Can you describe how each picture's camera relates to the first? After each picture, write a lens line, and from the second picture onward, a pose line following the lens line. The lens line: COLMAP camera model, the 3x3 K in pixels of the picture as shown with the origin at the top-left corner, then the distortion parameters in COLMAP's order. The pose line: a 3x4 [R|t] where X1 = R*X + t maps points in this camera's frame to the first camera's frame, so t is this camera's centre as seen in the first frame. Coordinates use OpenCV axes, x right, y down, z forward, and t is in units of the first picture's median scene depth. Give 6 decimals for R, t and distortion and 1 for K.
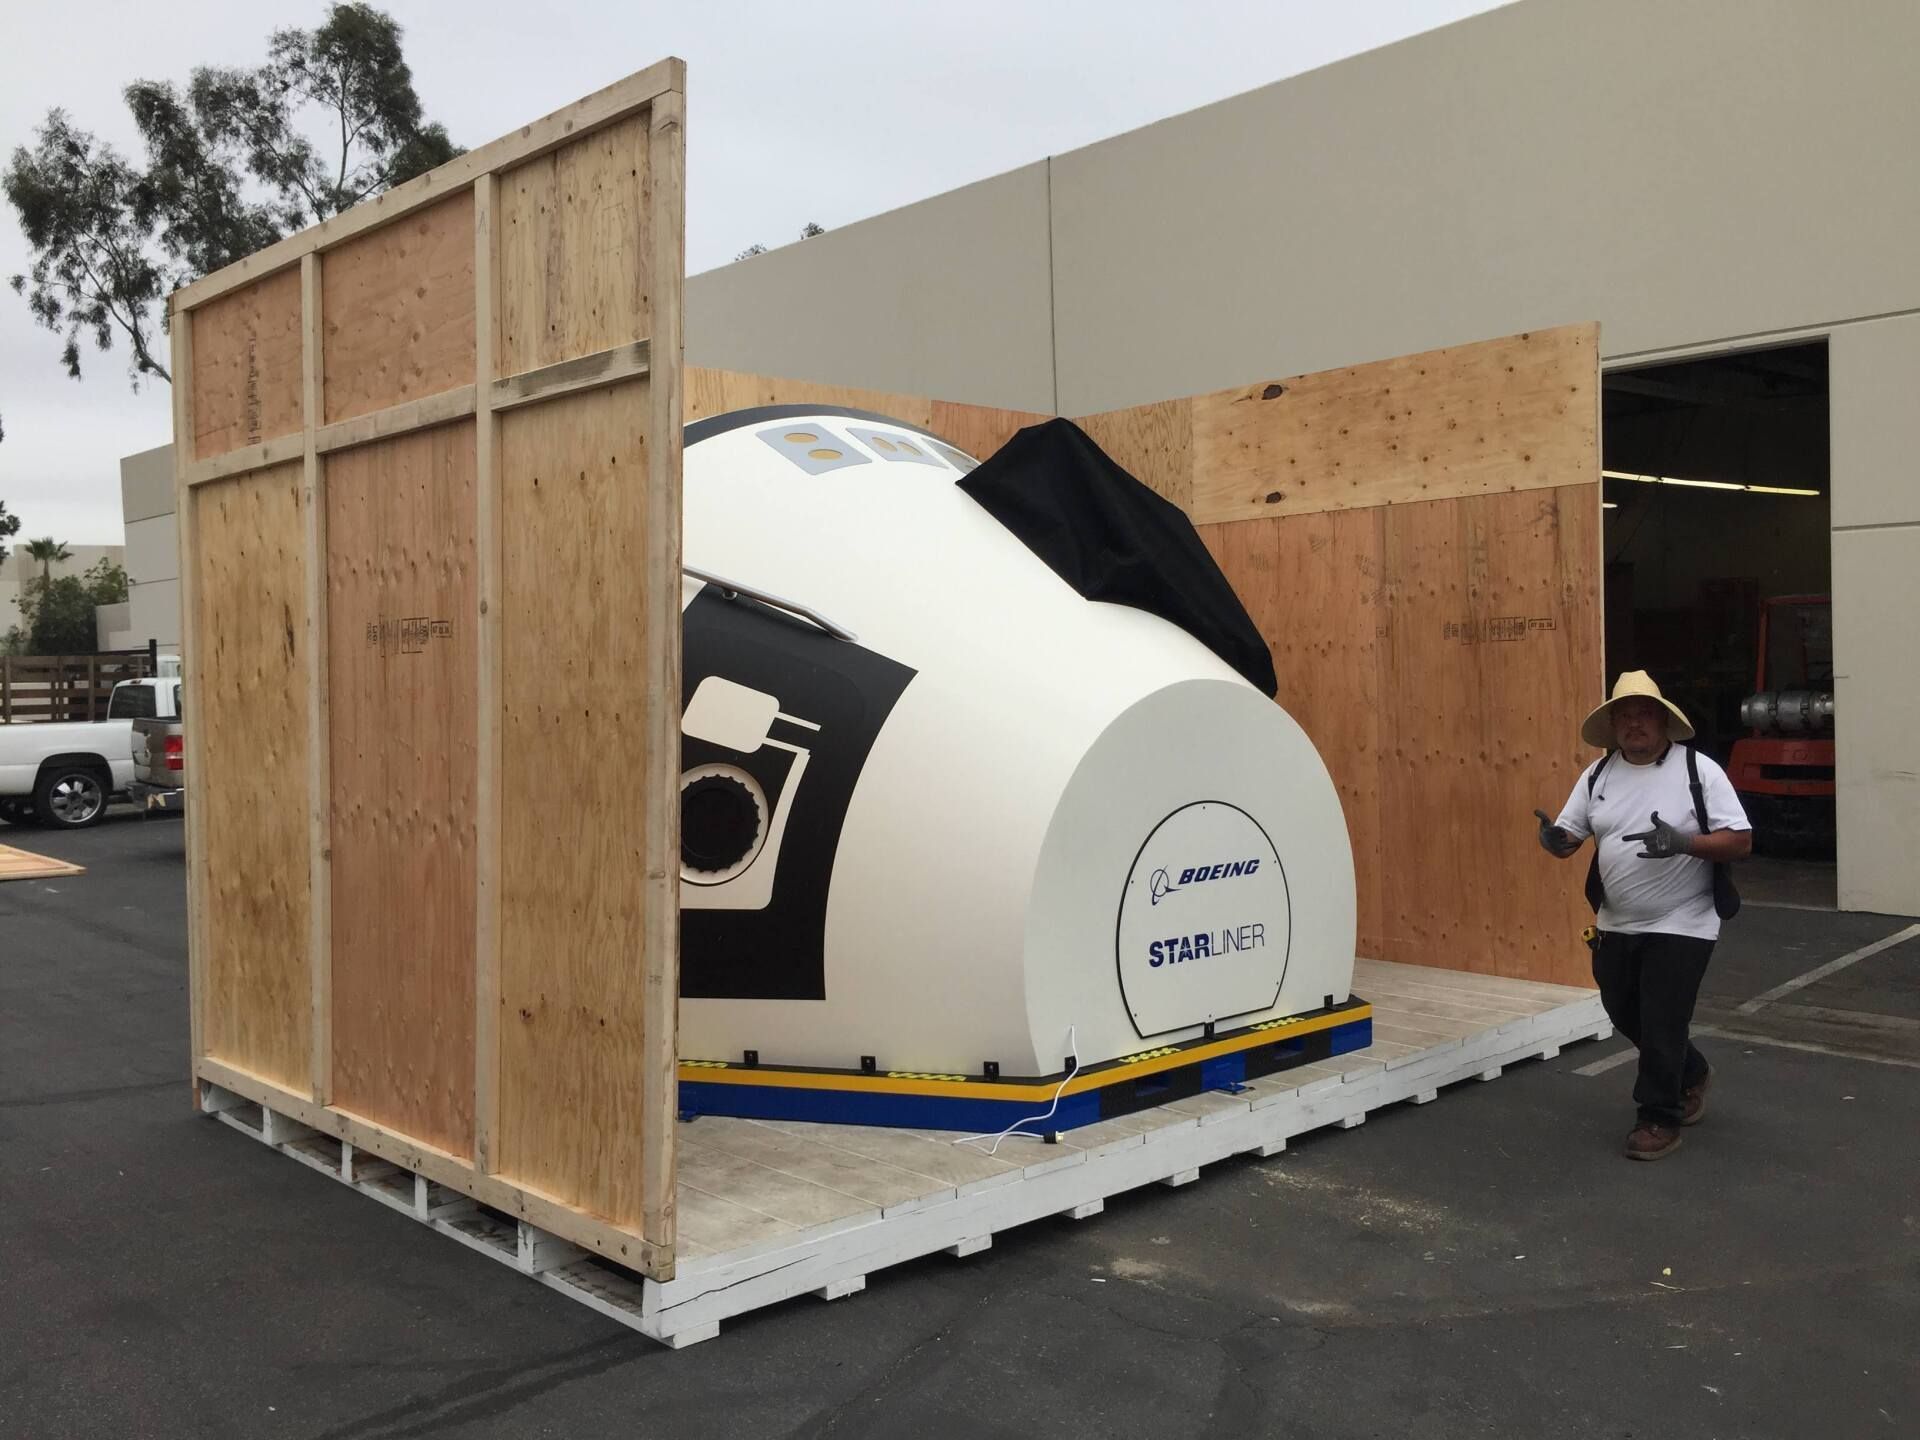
lens RADIAL K [[1675.9, 0, 958.2], [0, 1675.9, 717.7], [0, 0, 1]] dist [0.035925, -0.010067]
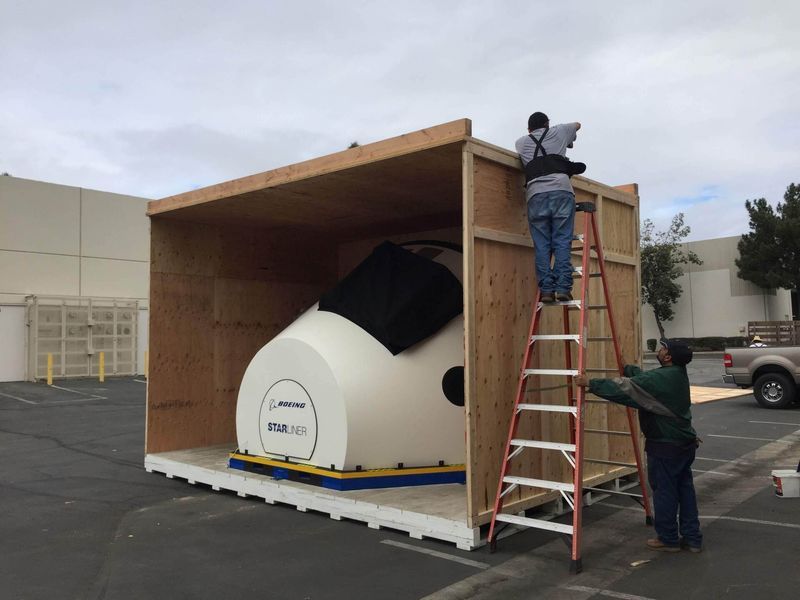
lens RADIAL K [[698.3, 0, 401.7], [0, 698.3, 299.4], [0, 0, 1]] dist [0.035925, -0.010067]
pose [[0.093437, -0.044587, -0.994626, 1.398613], [-0.029300, 0.998441, -0.047510, -0.038245], [0.995194, 0.033581, 0.091985, 1.086802]]
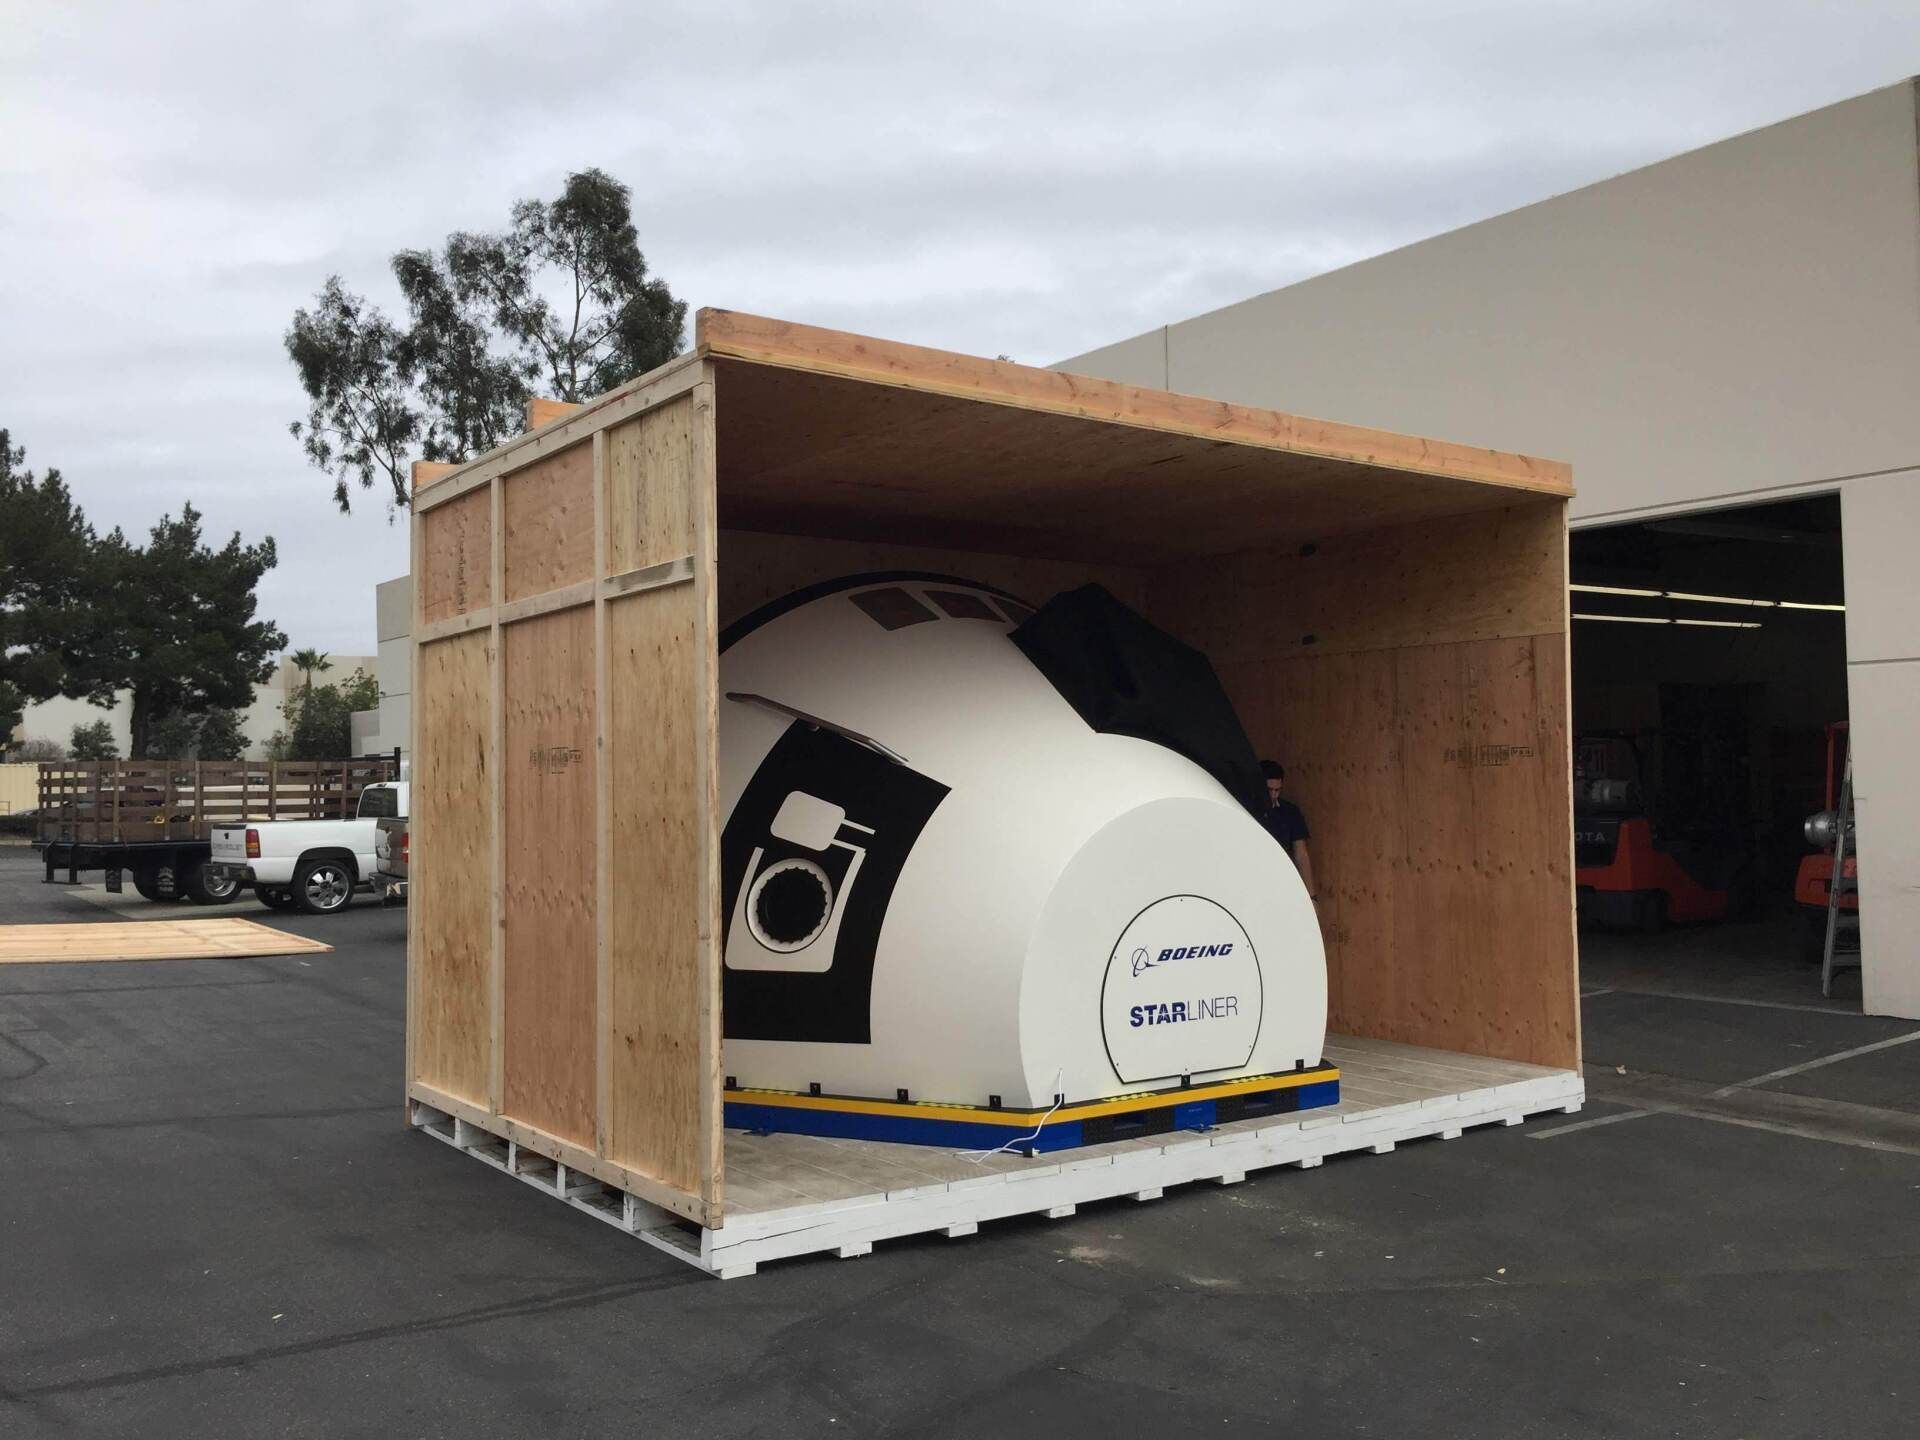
lens RADIAL K [[1675.9, 0, 963.1], [0, 1675.9, 723.6], [0, 0, 1]] dist [0.035925, -0.010067]
pose [[0.992484, 0.004770, -0.122282, 0.138028], [-0.012055, 0.998191, -0.058902, -0.002016], [0.121780, 0.059934, 0.990746, -0.264089]]
